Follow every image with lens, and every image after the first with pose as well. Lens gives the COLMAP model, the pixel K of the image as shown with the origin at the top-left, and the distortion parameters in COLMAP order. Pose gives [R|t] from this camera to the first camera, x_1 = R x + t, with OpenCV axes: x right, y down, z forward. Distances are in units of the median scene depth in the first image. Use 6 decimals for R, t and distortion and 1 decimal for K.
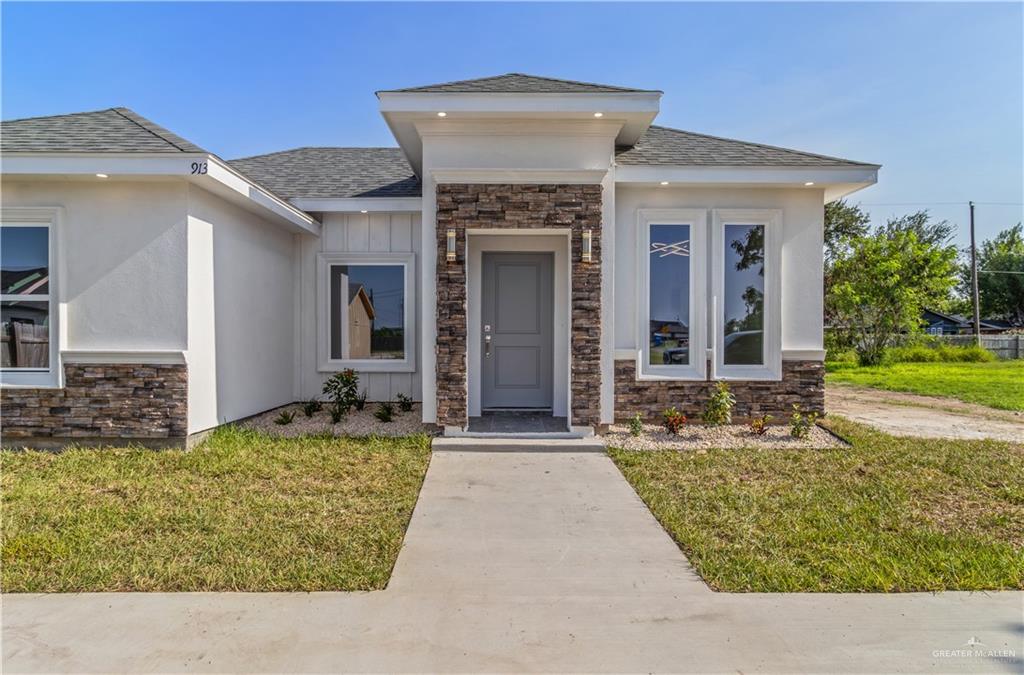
lens RADIAL K [[623.1, 0, 512.0], [0, 623.1, 337.5], [0, 0, 1]] dist [-0.006284, -0.000667]
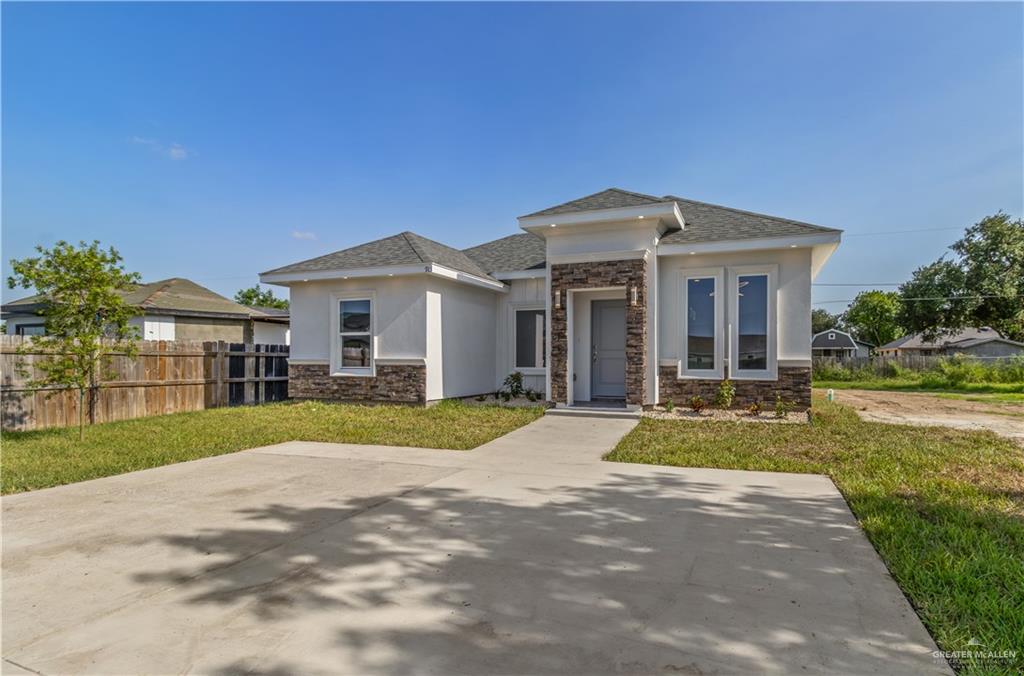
lens RADIAL K [[495.8, 0, 512.7], [0, 495.8, 355.2], [0, 0, 1]] dist [0.000499, 0.000055]
pose [[0.923189, -0.002167, -0.384340, 0.320428], [-0.001902, 0.999946, -0.010207, 0.024046], [0.384341, 0.010154, 0.923135, -0.338018]]
